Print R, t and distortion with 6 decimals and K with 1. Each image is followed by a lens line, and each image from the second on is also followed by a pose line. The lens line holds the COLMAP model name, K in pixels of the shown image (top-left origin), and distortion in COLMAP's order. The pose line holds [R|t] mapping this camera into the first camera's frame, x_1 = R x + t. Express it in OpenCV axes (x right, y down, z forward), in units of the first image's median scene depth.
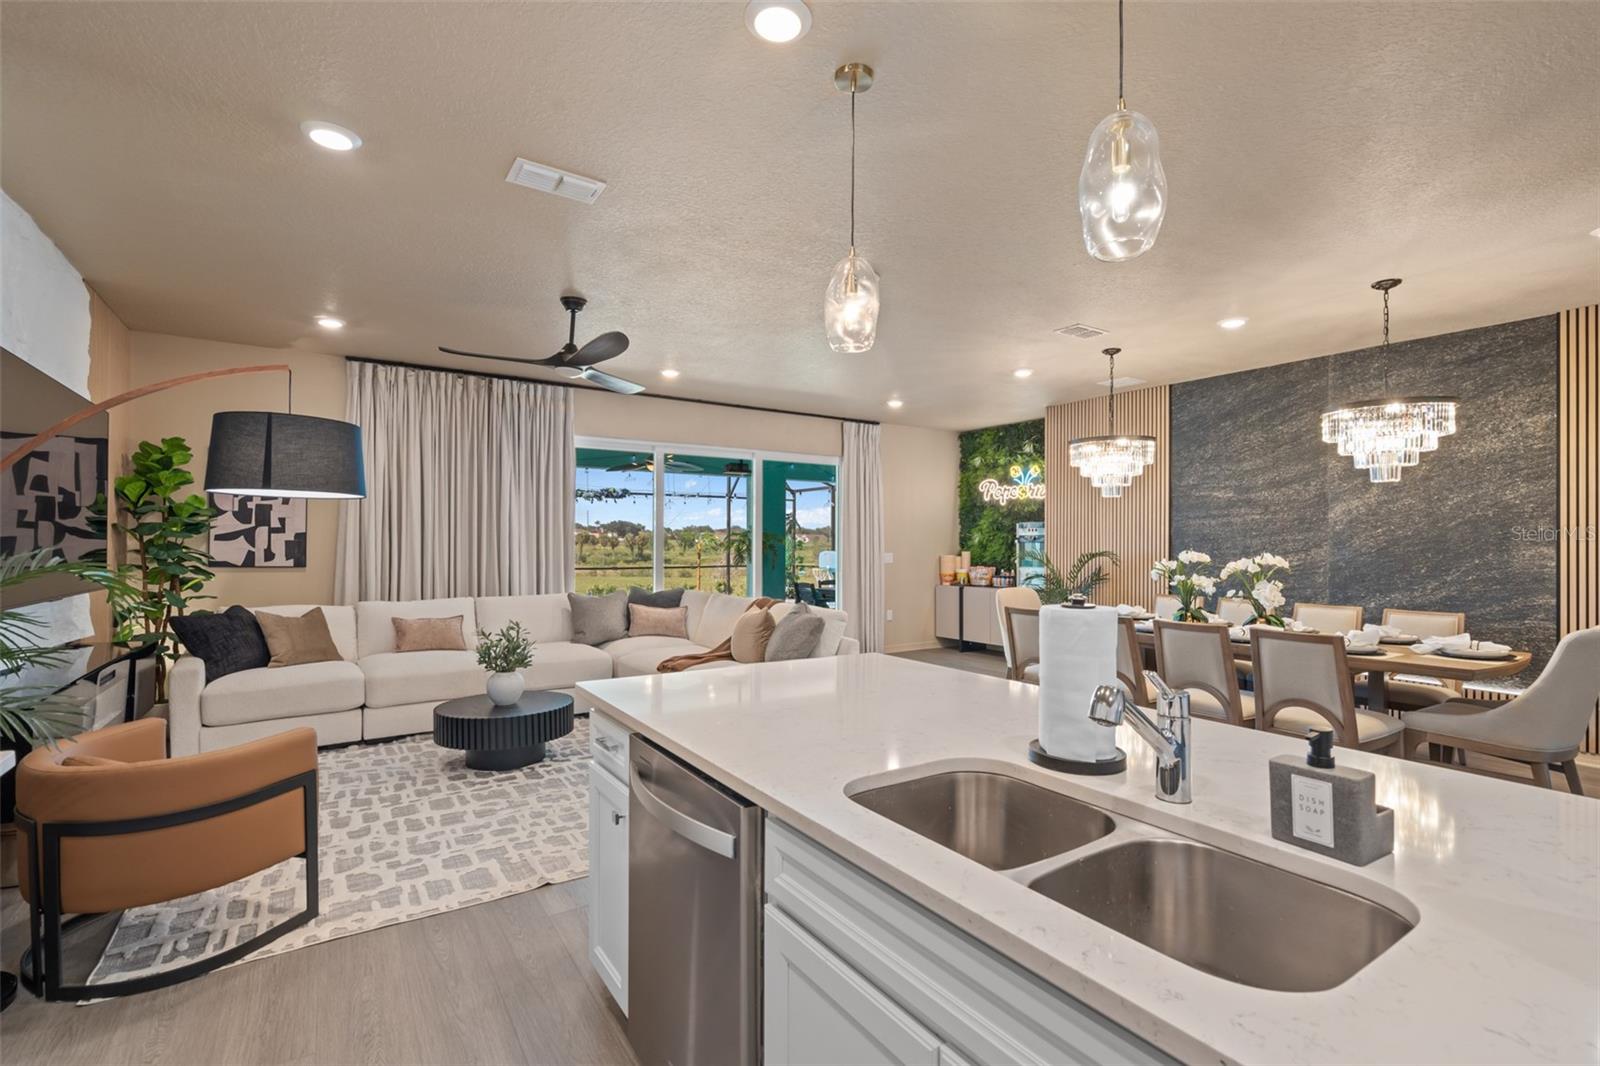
lens RADIAL K [[726.4, 0, 801.6], [0, 726.4, 545.3], [0, 0, 1]] dist [-0.002130, 0.001985]
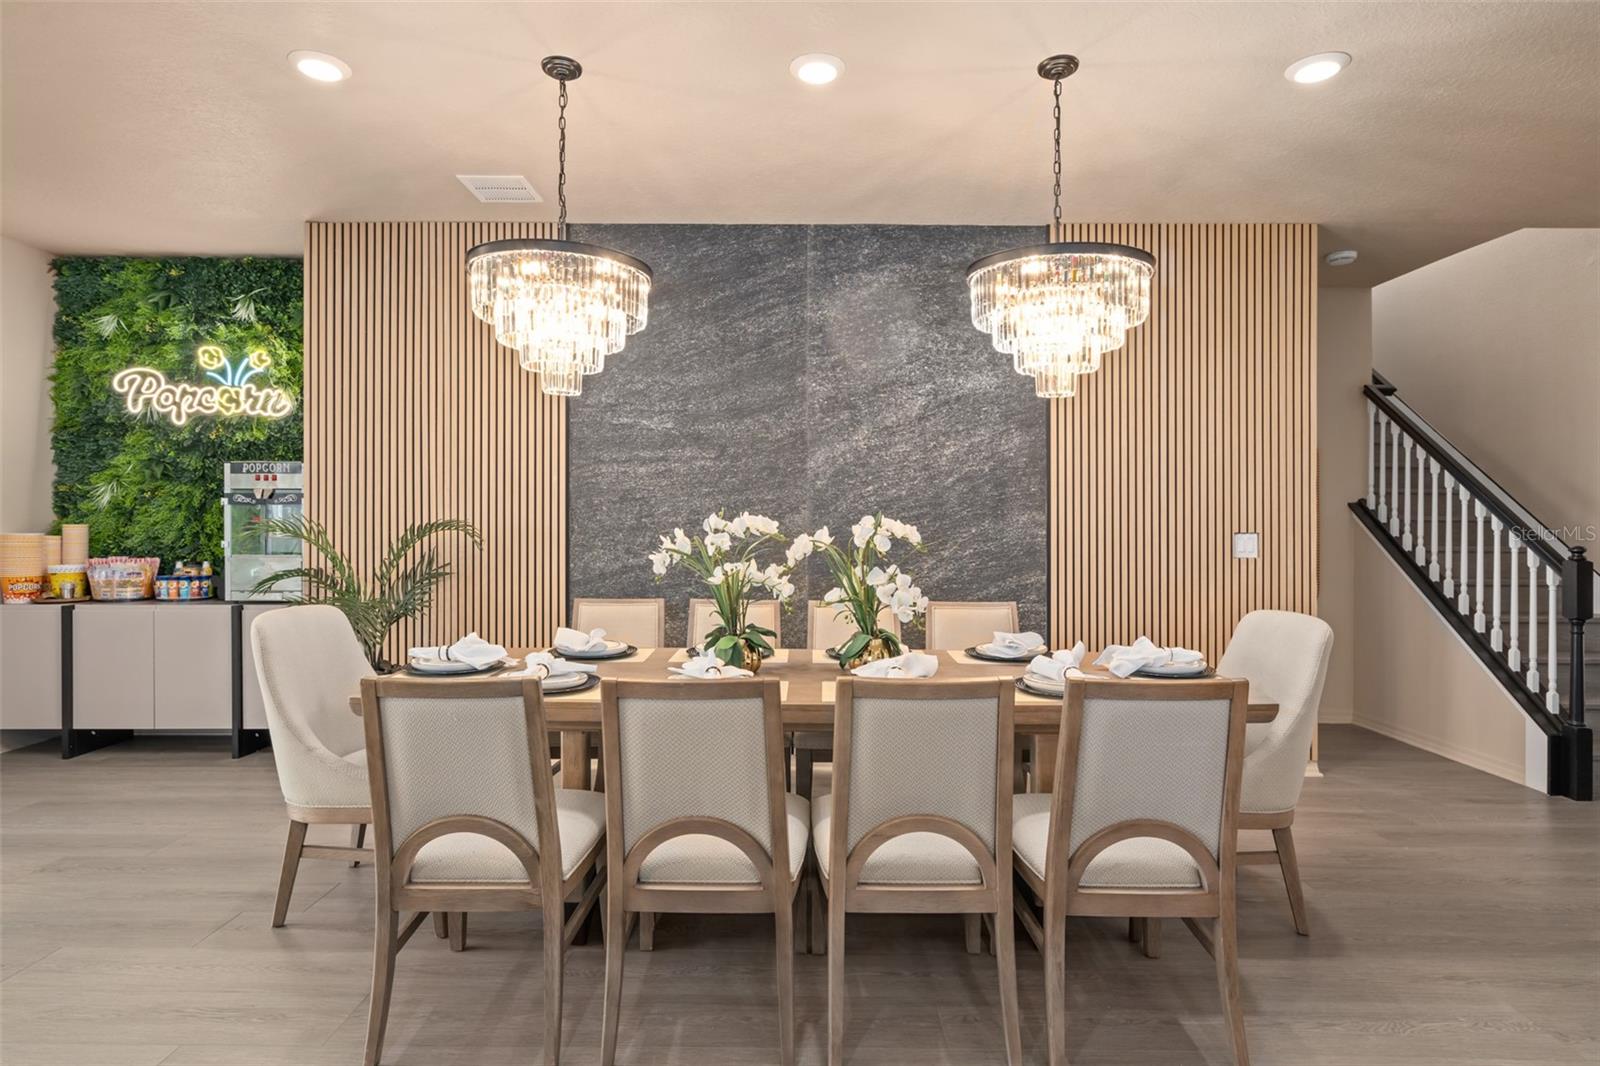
lens RADIAL K [[852.7, 0, 800.8], [0, 852.7, 525.3], [0, 0, 1]] dist [-0.001737, 0.002444]
pose [[0.562100, -0.005762, 0.827049, 0.069289], [0.000325, 0.999977, 0.006746, 0.008821], [-0.827069, -0.003523, 0.562089, 0.531596]]
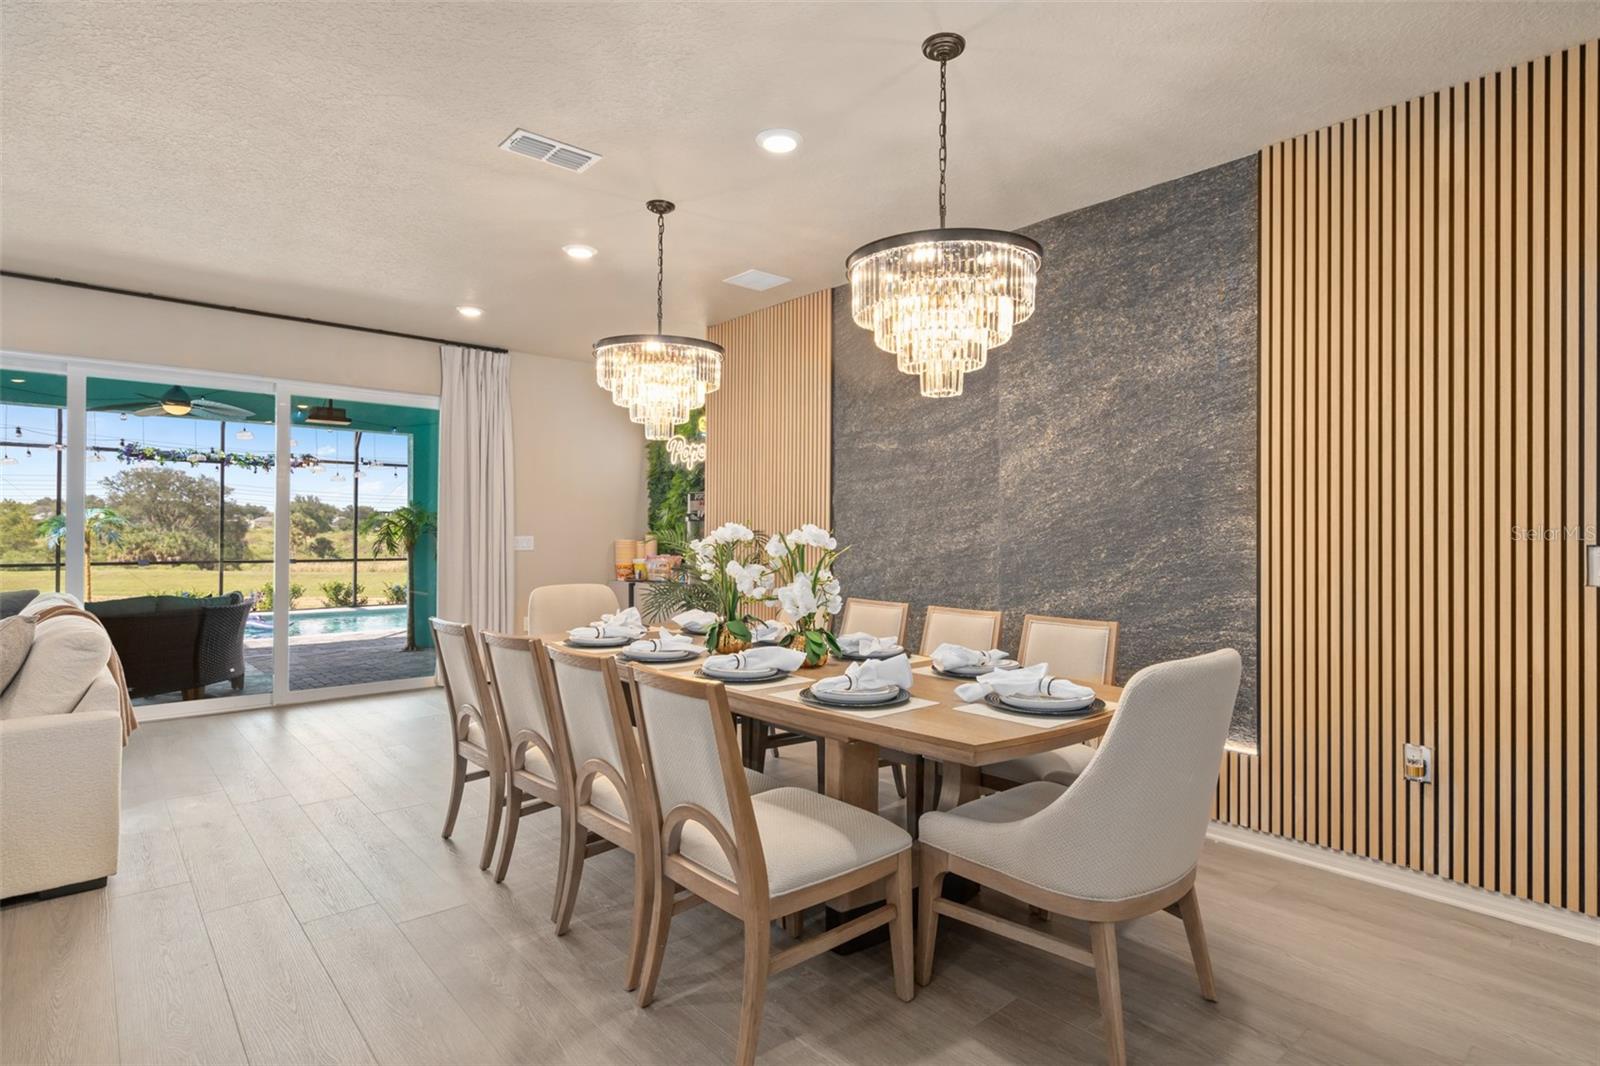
lens RADIAL K [[815.9, 0, 812.7], [0, 815.9, 536.6], [0, 0, 1]] dist [0.003796, 0.003632]
pose [[0.989751, 0.000512, 0.142806, 0.421811], [-0.000543, 1.000000, 0.000179, 0.015954], [-0.142806, -0.000255, 0.989751, 0.262630]]
